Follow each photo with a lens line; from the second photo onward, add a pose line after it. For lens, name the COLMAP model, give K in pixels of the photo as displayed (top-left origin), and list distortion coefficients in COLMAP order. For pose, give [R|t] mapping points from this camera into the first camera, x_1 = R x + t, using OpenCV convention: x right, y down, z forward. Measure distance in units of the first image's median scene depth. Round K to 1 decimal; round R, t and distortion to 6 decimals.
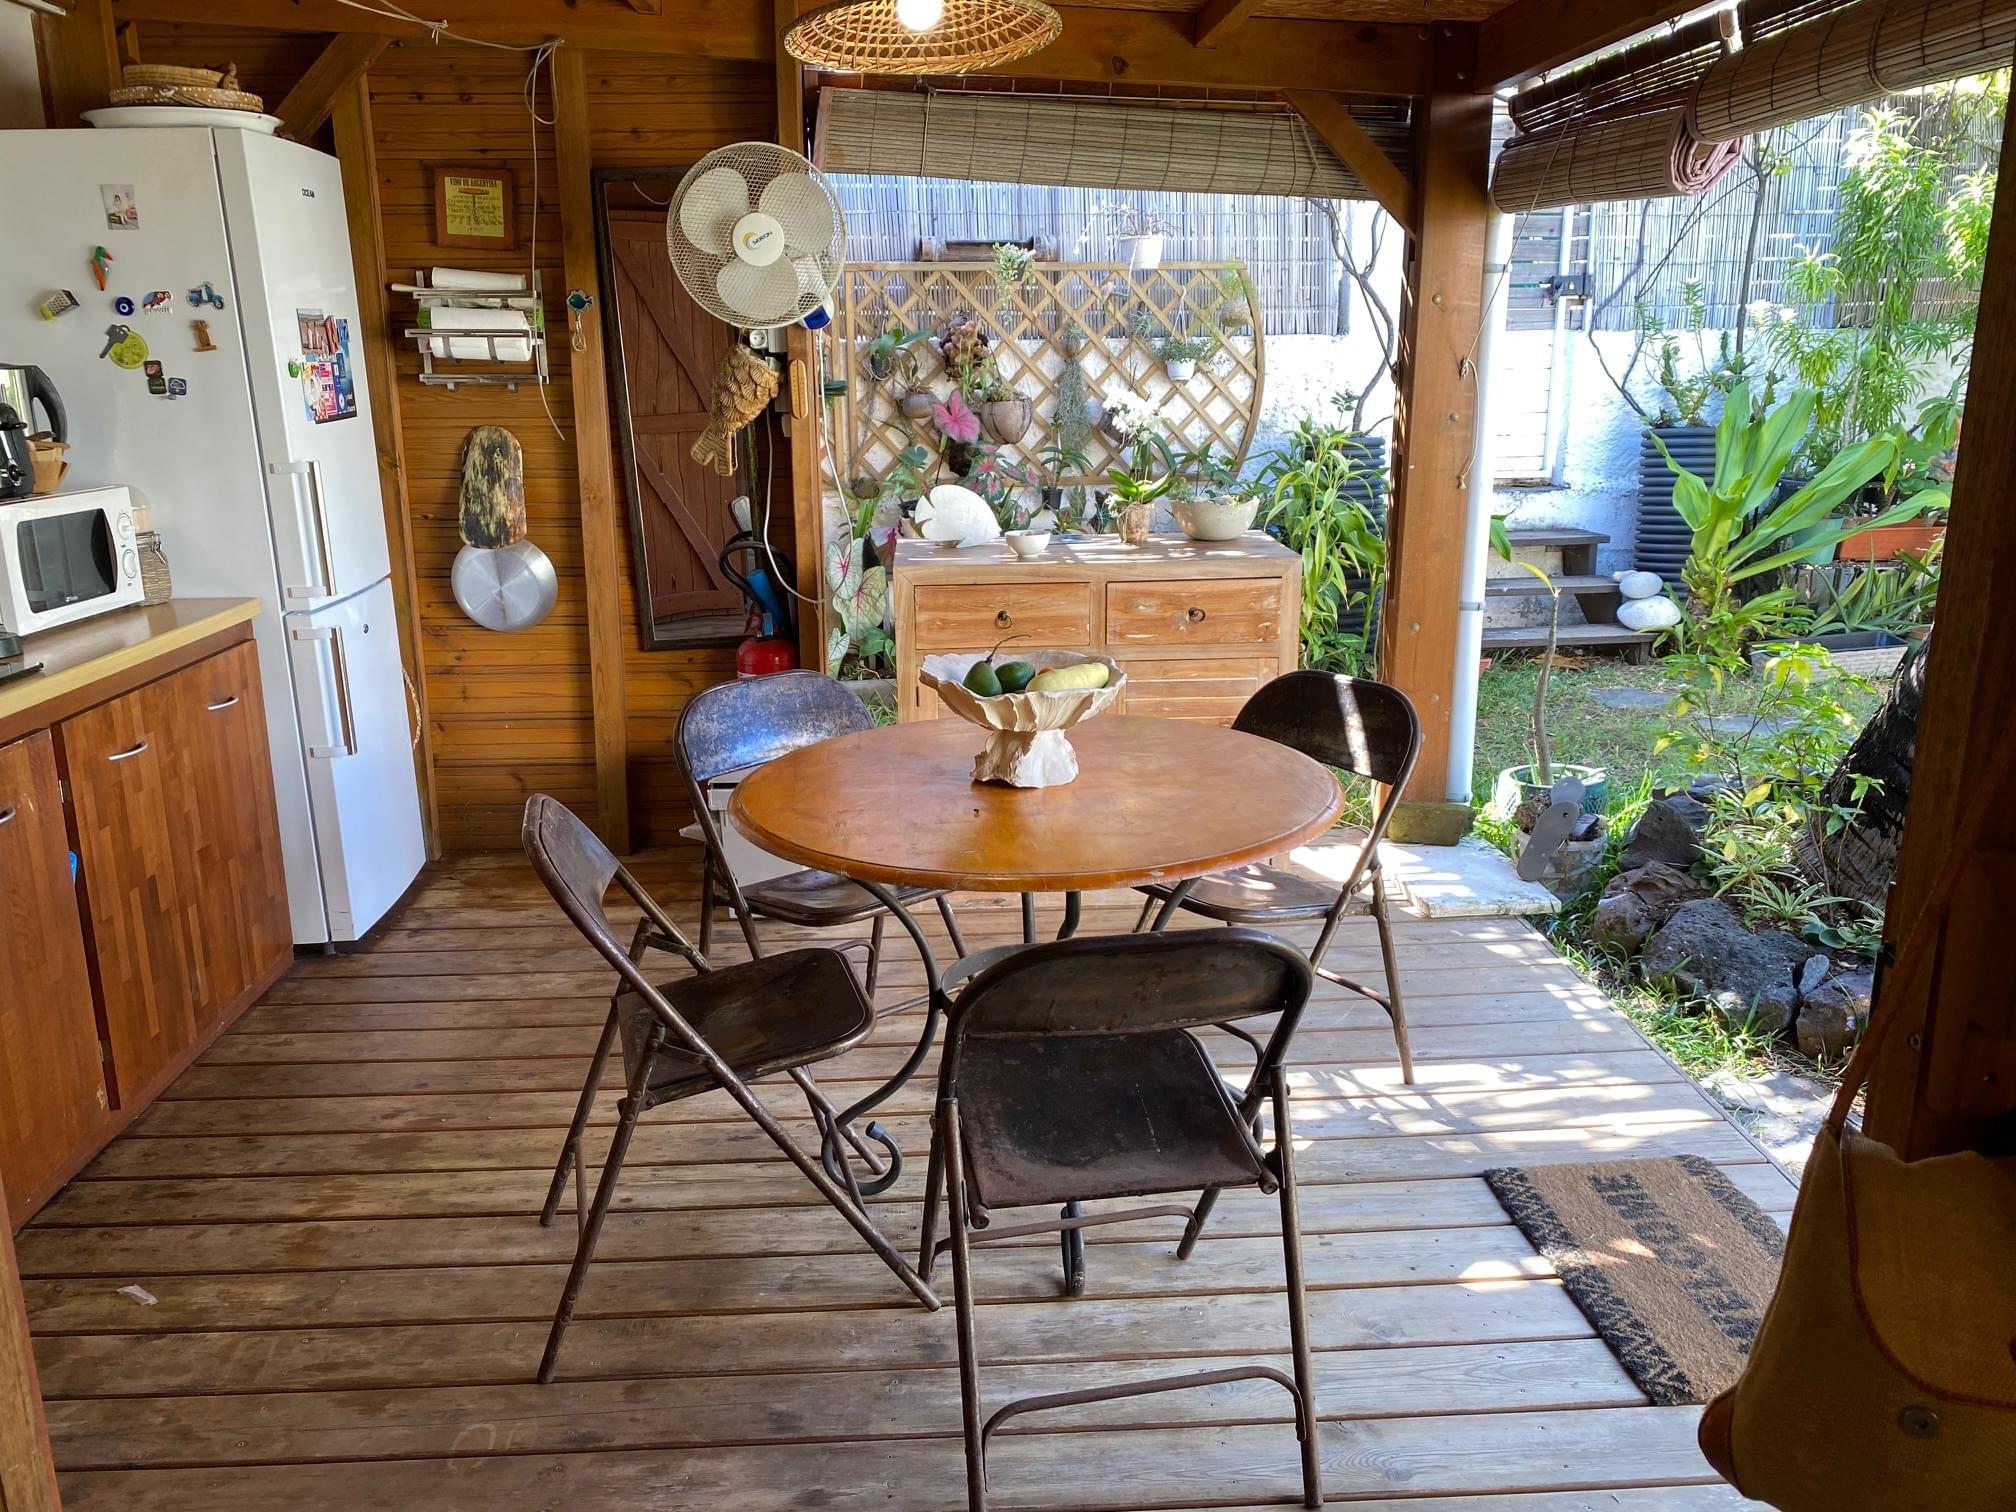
lens RADIAL K [[1544.6, 0, 1009.1], [0, 1544.6, 758.6], [0, 0, 1]] dist [0.032186, -0.006369]
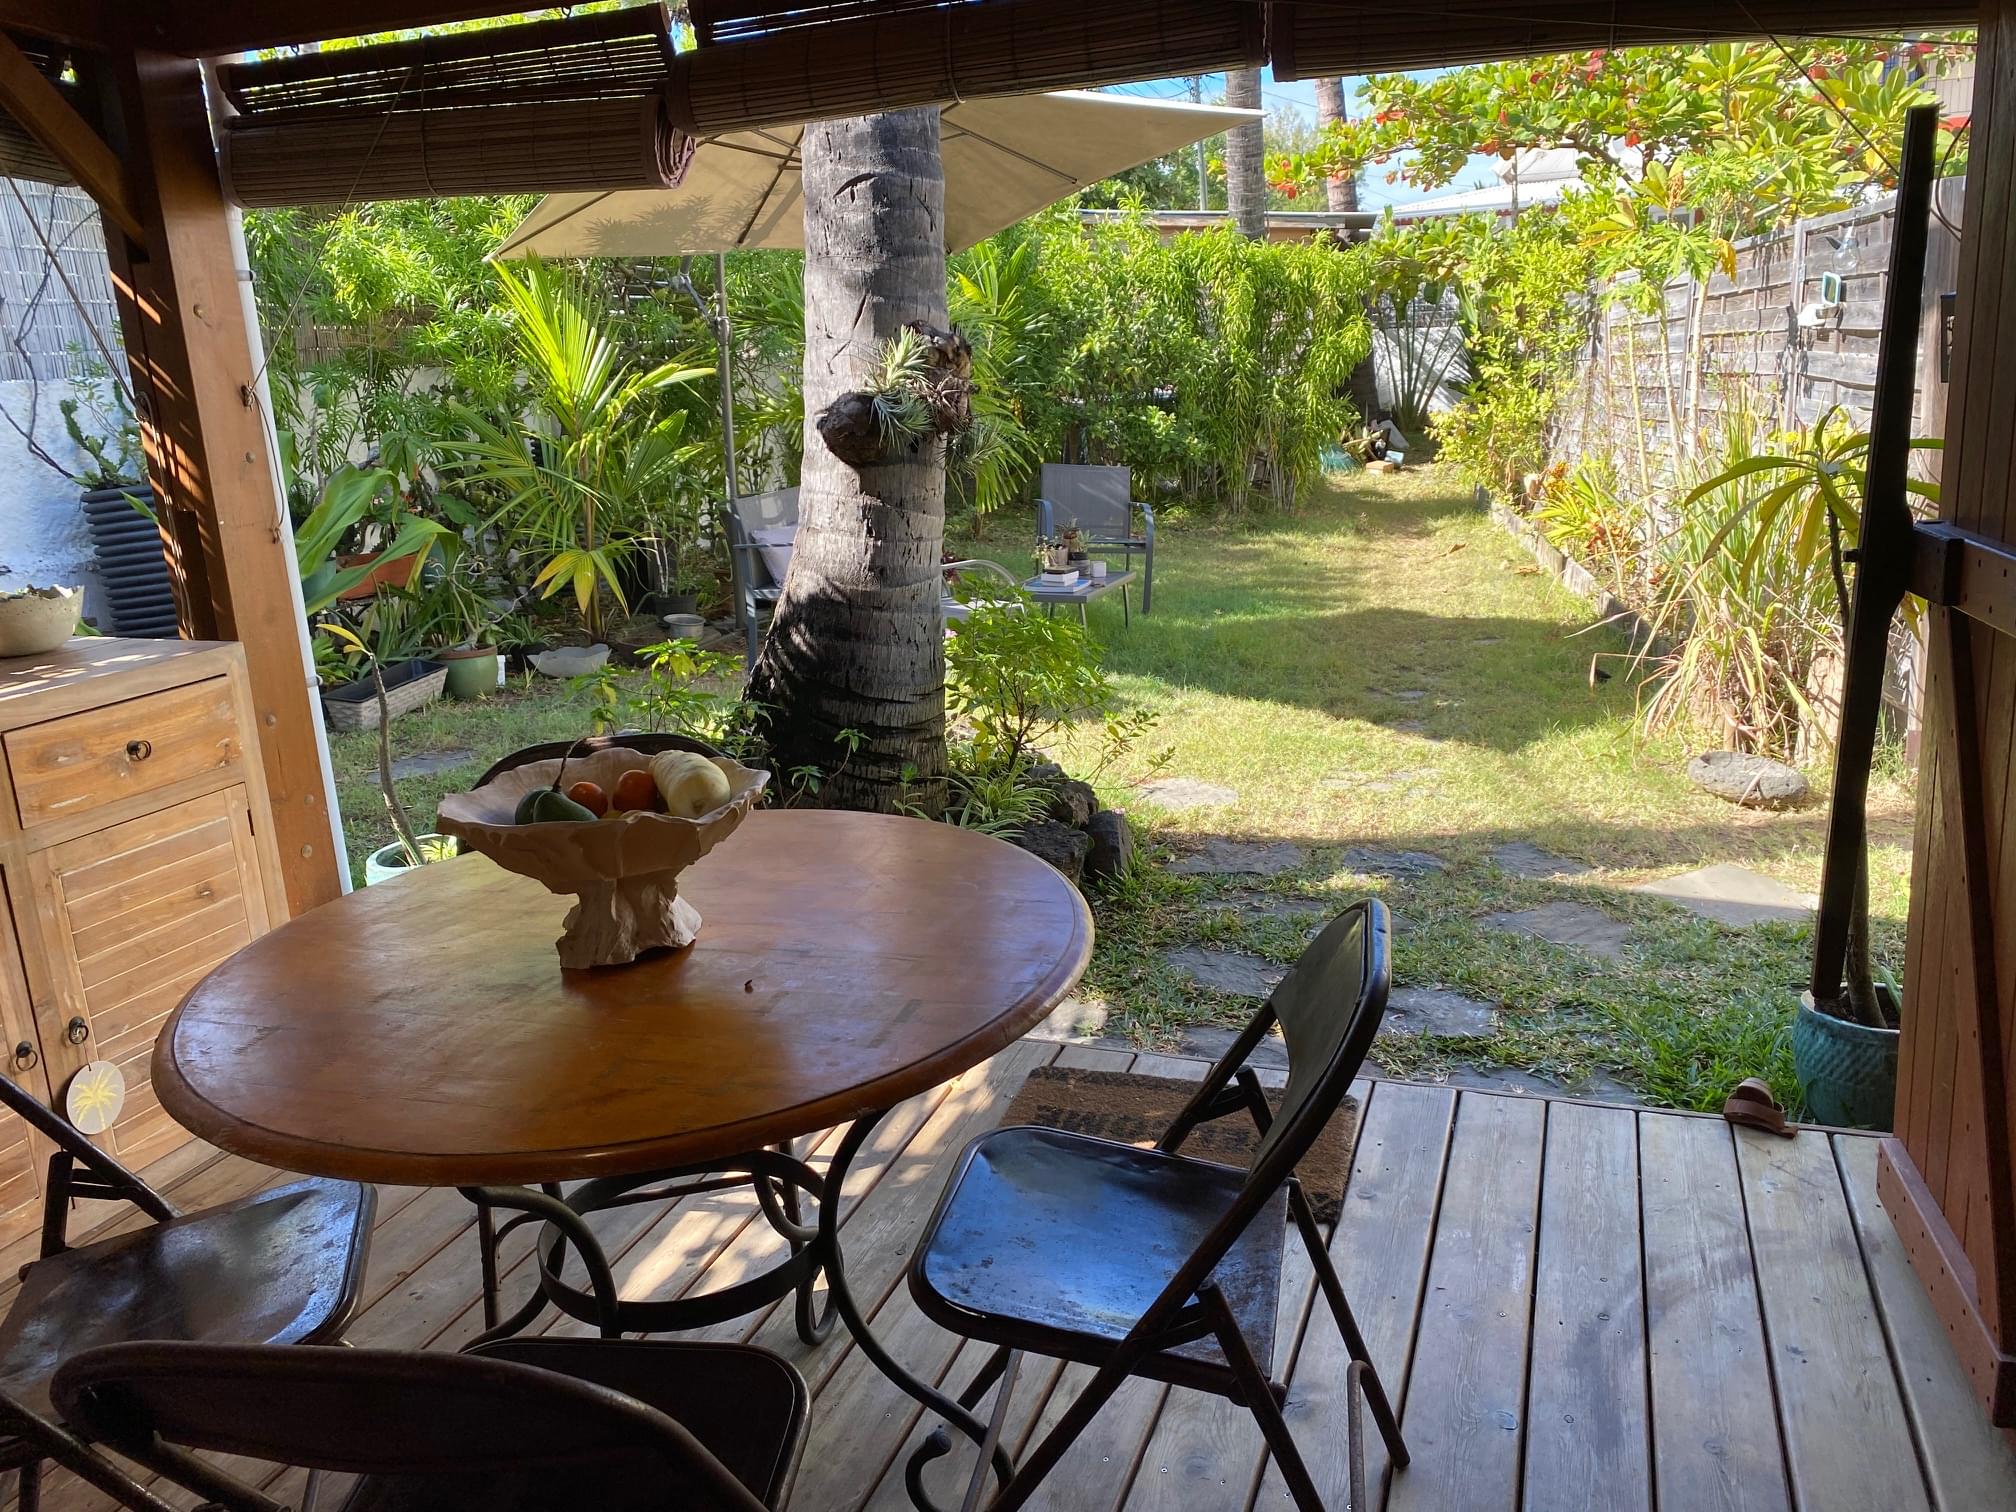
lens RADIAL K [[1544.6, 0, 1010.2], [0, 1544.6, 762.2], [0, 0, 1]] dist [0.032186, -0.006369]
pose [[0.411919, -0.244672, 0.877757, -0.330765], [0.285084, 0.949523, 0.130891, -0.068527], [-0.865477, 0.196318, 0.460879, 0.345036]]
